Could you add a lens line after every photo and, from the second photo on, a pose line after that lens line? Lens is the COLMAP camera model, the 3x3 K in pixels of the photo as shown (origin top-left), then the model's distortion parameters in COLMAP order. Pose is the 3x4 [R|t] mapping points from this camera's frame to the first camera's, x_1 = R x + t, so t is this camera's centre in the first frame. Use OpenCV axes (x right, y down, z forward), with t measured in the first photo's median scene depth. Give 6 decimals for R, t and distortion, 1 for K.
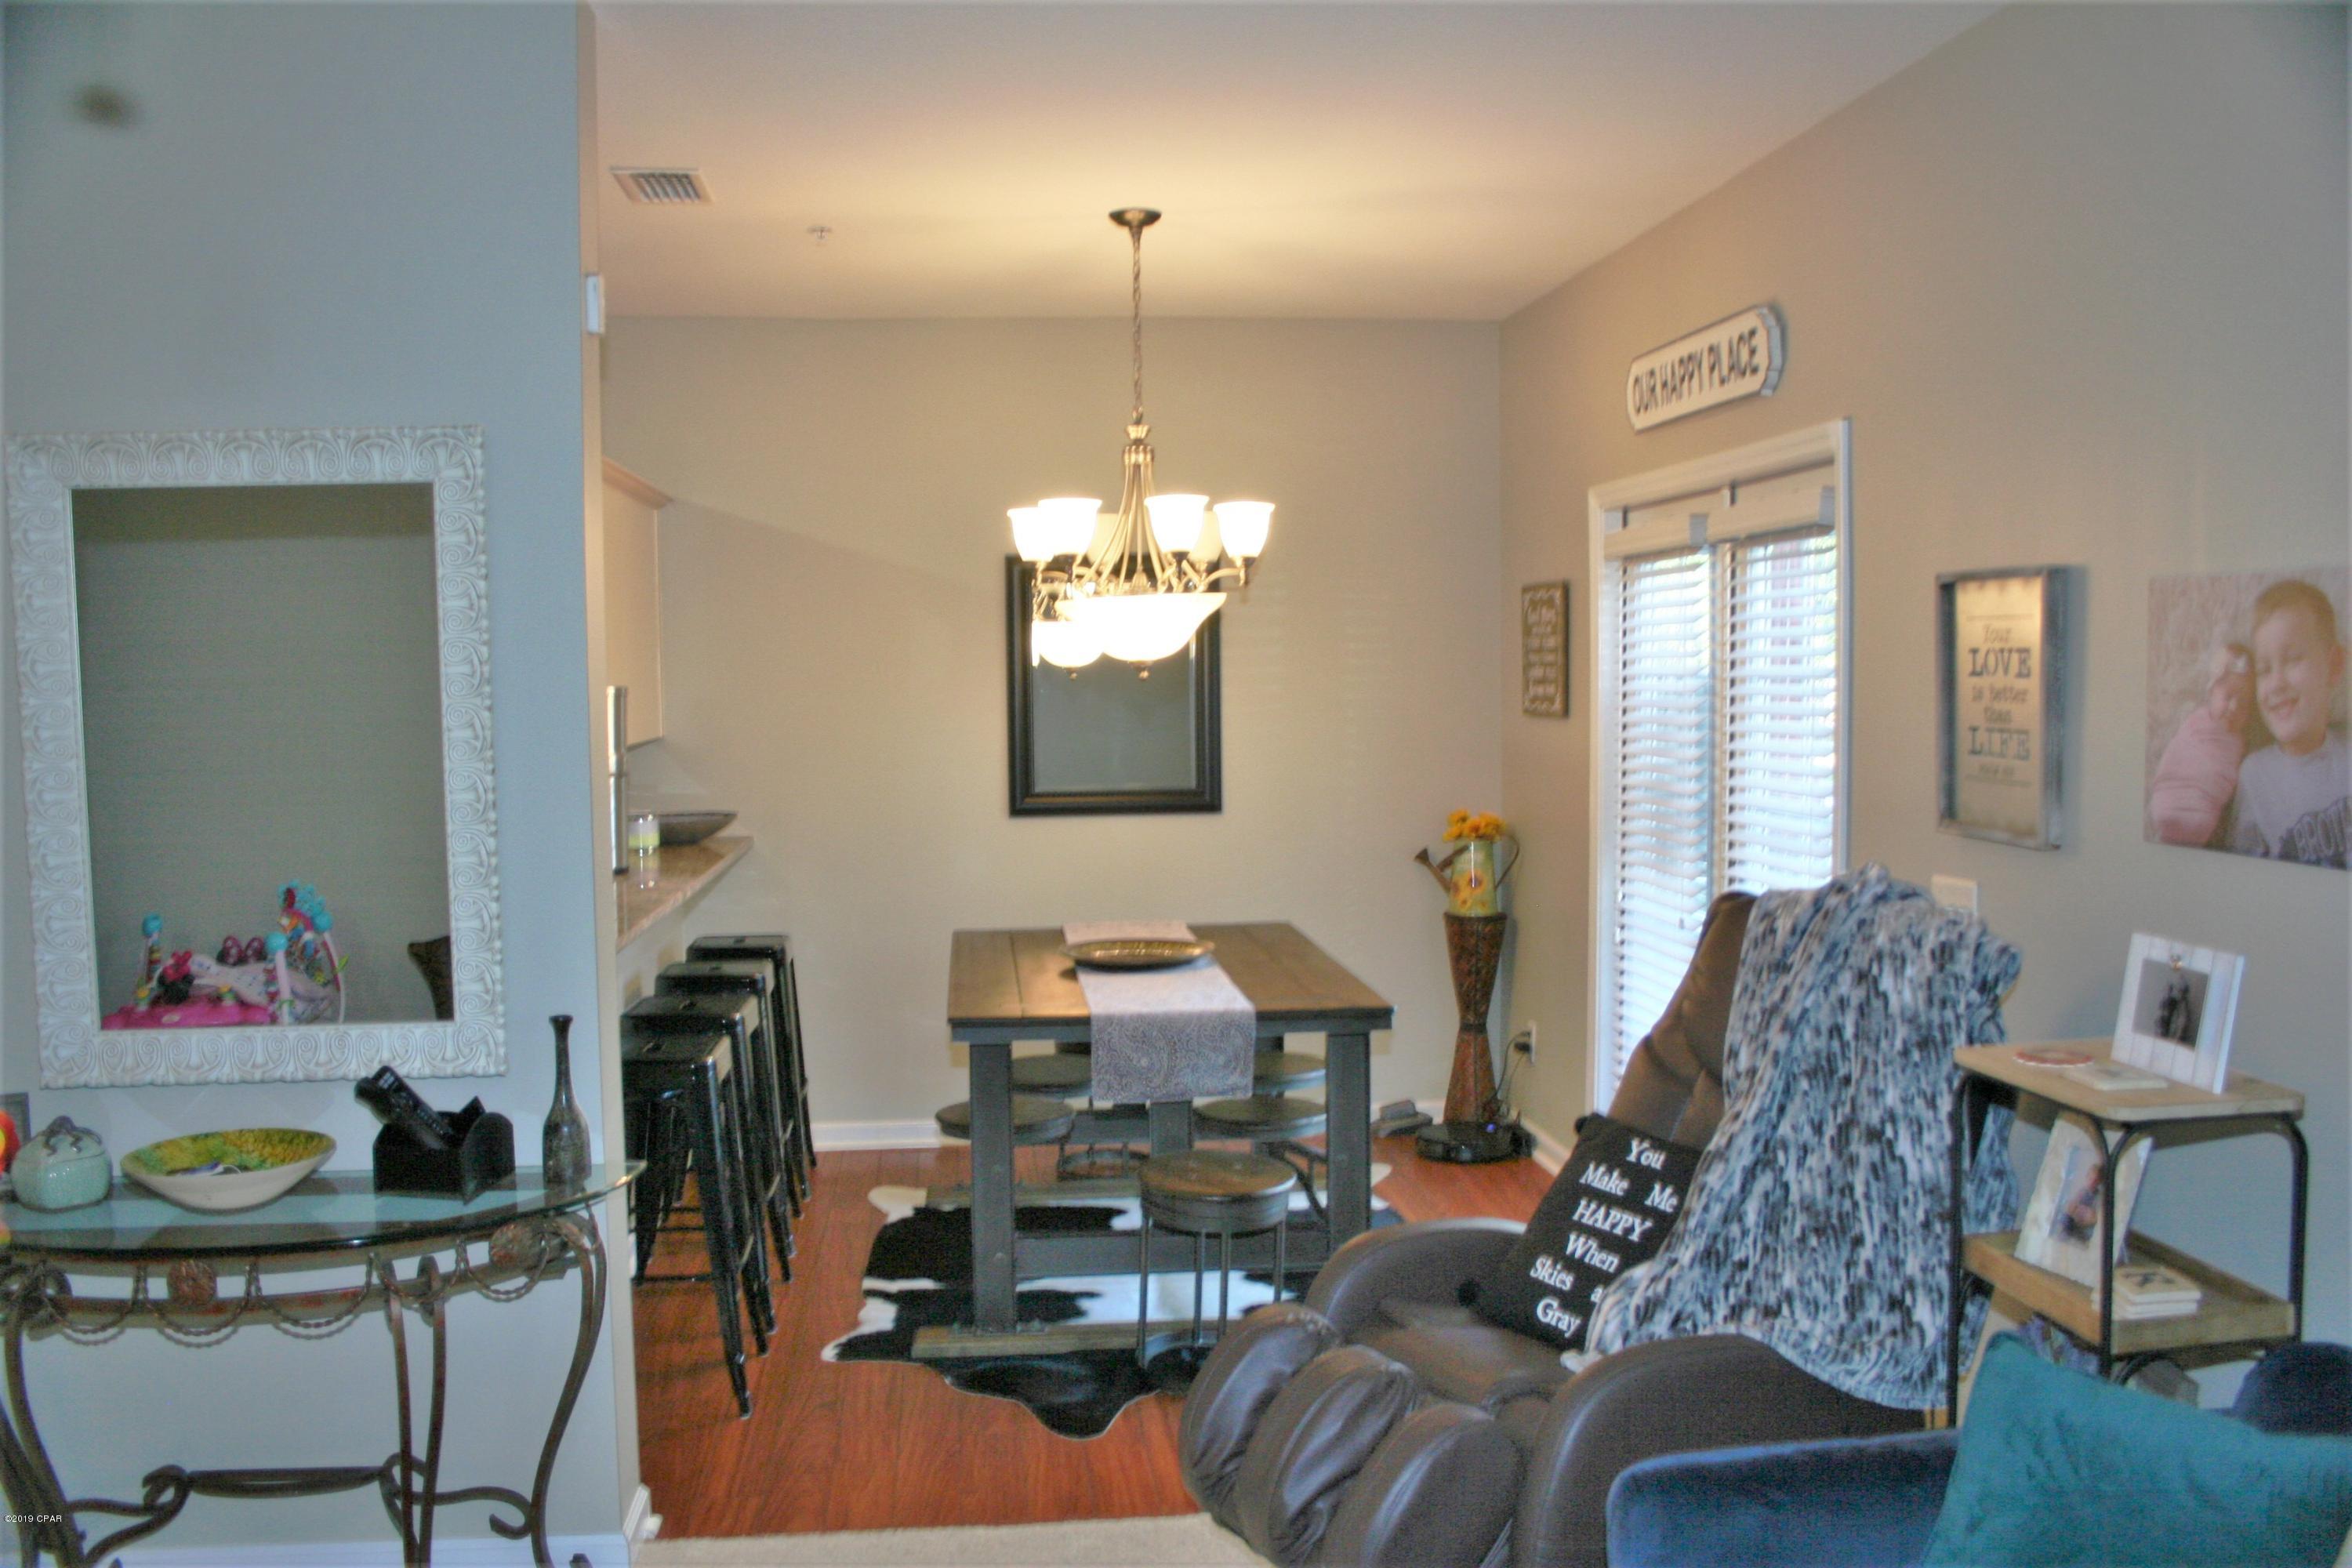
lens RADIAL K [[2050.6, 0, 1176.0], [0, 2050.6, 784.0], [0, 0, 1]] dist [-0.059790, -0.001512]
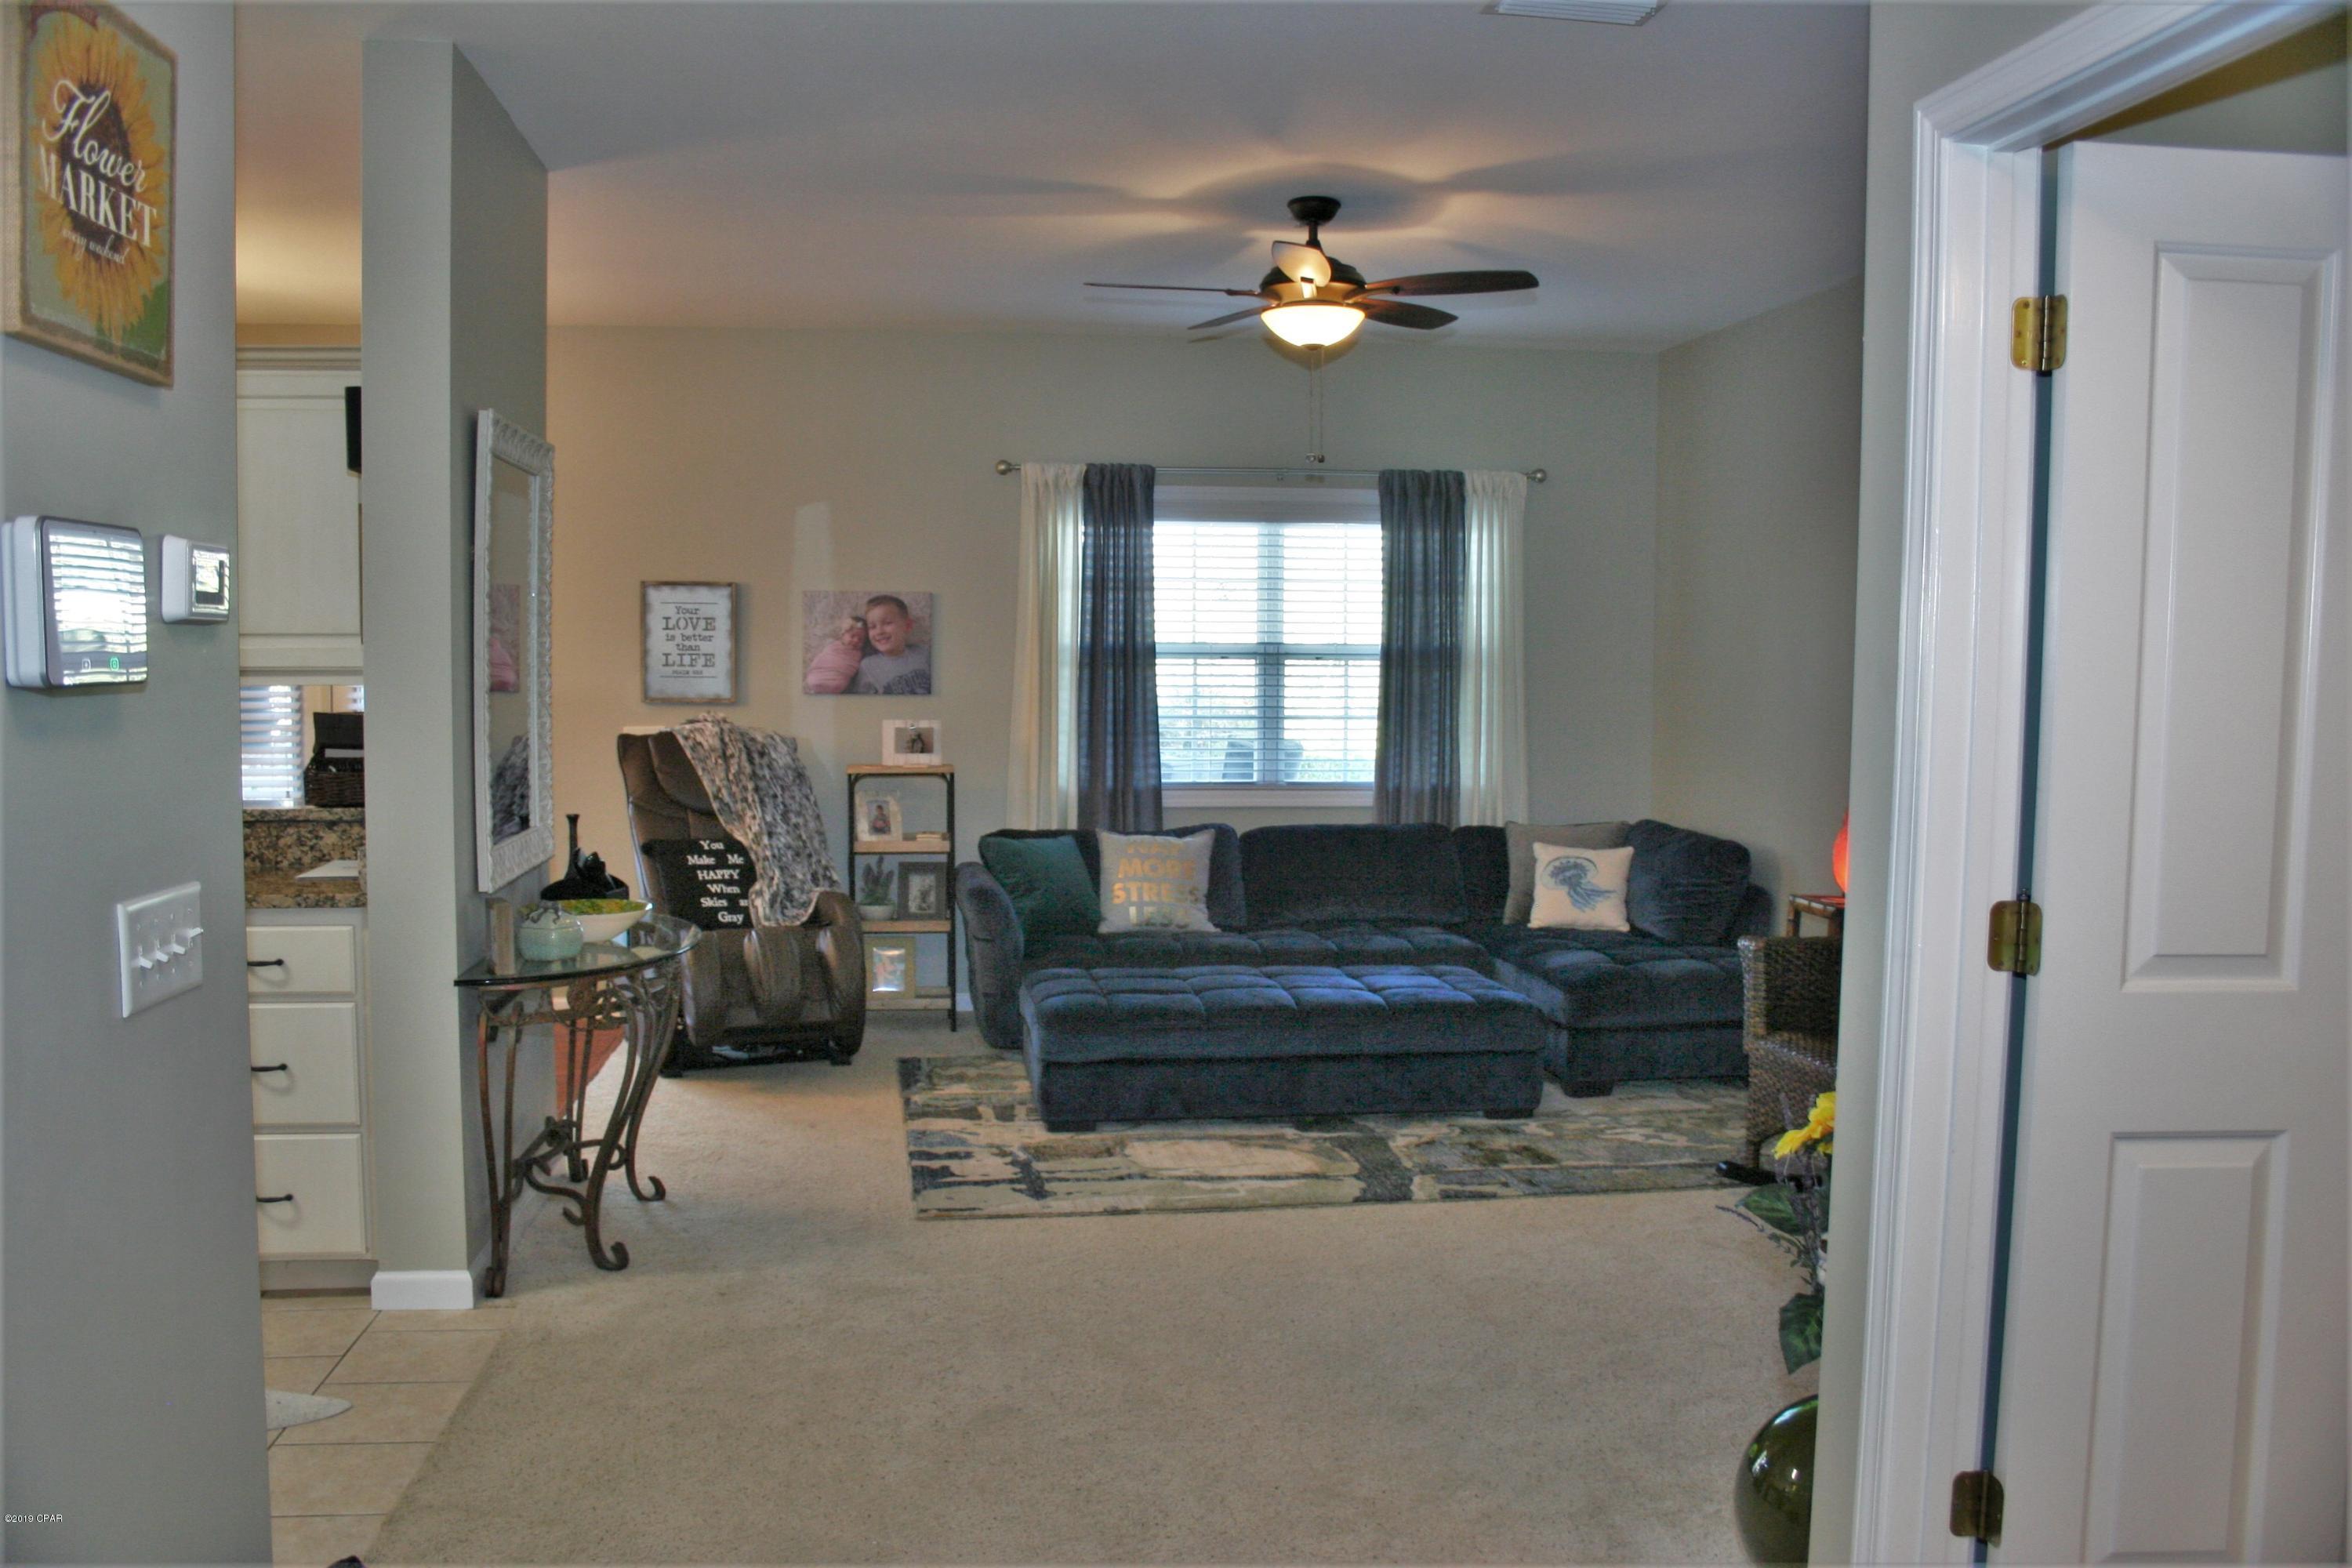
lens RADIAL K [[2050.6, 0, 1173.6], [0, 2050.6, 786.6], [0, 0, 1]] dist [-0.059790, -0.001512]
pose [[-0.006464, -0.054440, 0.998496, -2.183784], [0.058849, 0.996766, 0.054727, 0.031762], [-0.998246, 0.059114, -0.003240, 0.571837]]
